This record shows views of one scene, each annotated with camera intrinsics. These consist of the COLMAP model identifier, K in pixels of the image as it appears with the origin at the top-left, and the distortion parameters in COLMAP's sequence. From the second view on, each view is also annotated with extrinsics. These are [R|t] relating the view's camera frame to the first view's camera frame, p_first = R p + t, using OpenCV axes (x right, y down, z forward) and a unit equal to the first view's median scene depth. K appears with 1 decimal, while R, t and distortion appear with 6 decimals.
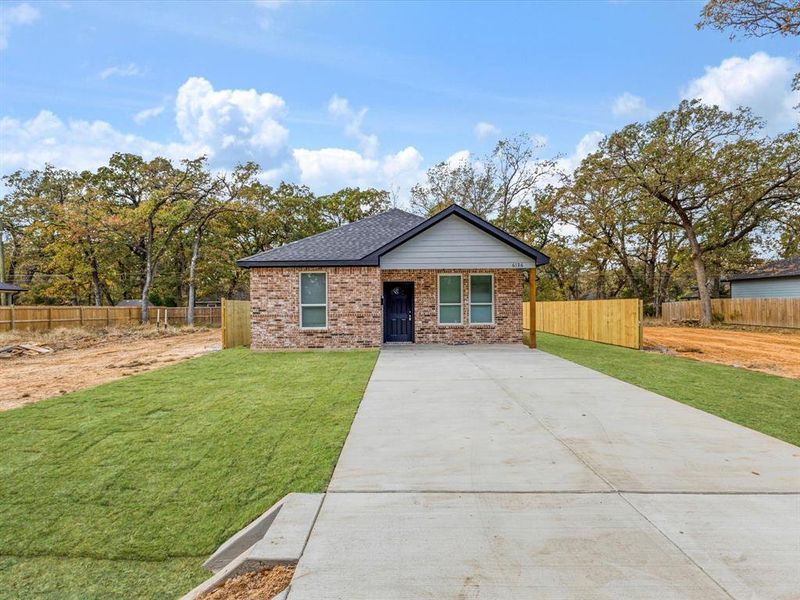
lens RADIAL K [[391.7, 0, 398.4], [0, 391.7, 303.6], [0, 0, 1]] dist [0.003792, 0.000507]
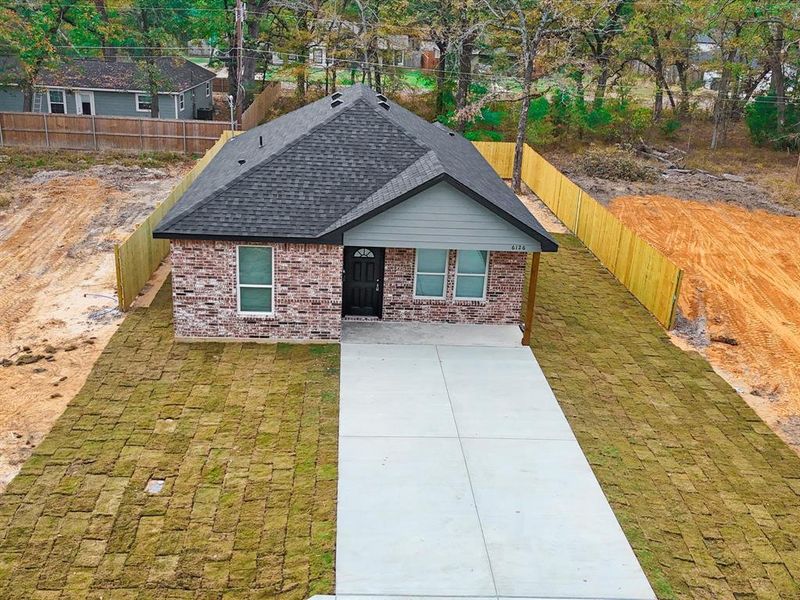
lens RADIAL K [[808.9, 0, 400.0], [0, 808.9, 300.0], [0, 0, 1]] dist [0.087953, -0.001408]
pose [[0.995588, 0.031276, 0.088463, -0.072368], [-0.060945, 0.932401, 0.356250, -0.563449], [-0.071341, -0.360069, 0.930194, -0.532116]]
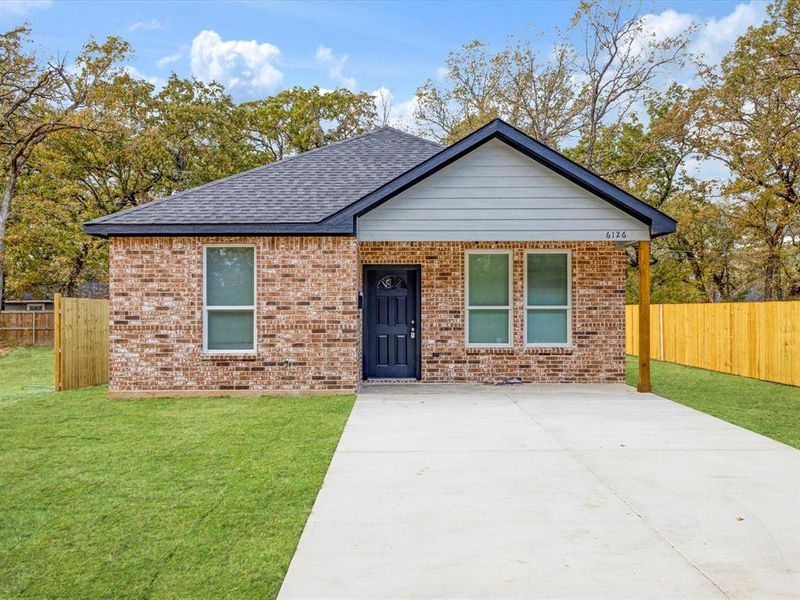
lens RADIAL K [[742.7, 0, 397.8], [0, 742.7, 301.0], [0, 0, 1]] dist [0.011983, -0.027589]
pose [[0.999943, 0.005376, 0.009236, 0.000265], [-0.005305, 0.999956, -0.007678, 0.000745], [-0.009277, 0.007628, 0.999928, -0.003070]]
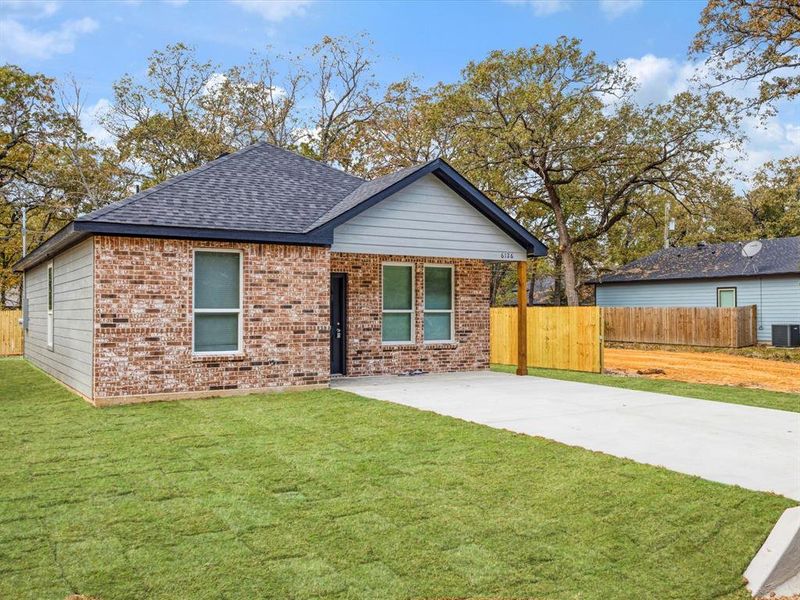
lens RADIAL K [[742.7, 0, 397.8], [0, 742.7, 301.0], [0, 0, 1]] dist [0.011983, -0.027589]
pose [[0.847421, 0.015802, 0.530687, -0.552374], [-0.008562, 0.999834, -0.016100, 0.004603], [-0.530853, 0.009100, 0.847415, -0.008976]]
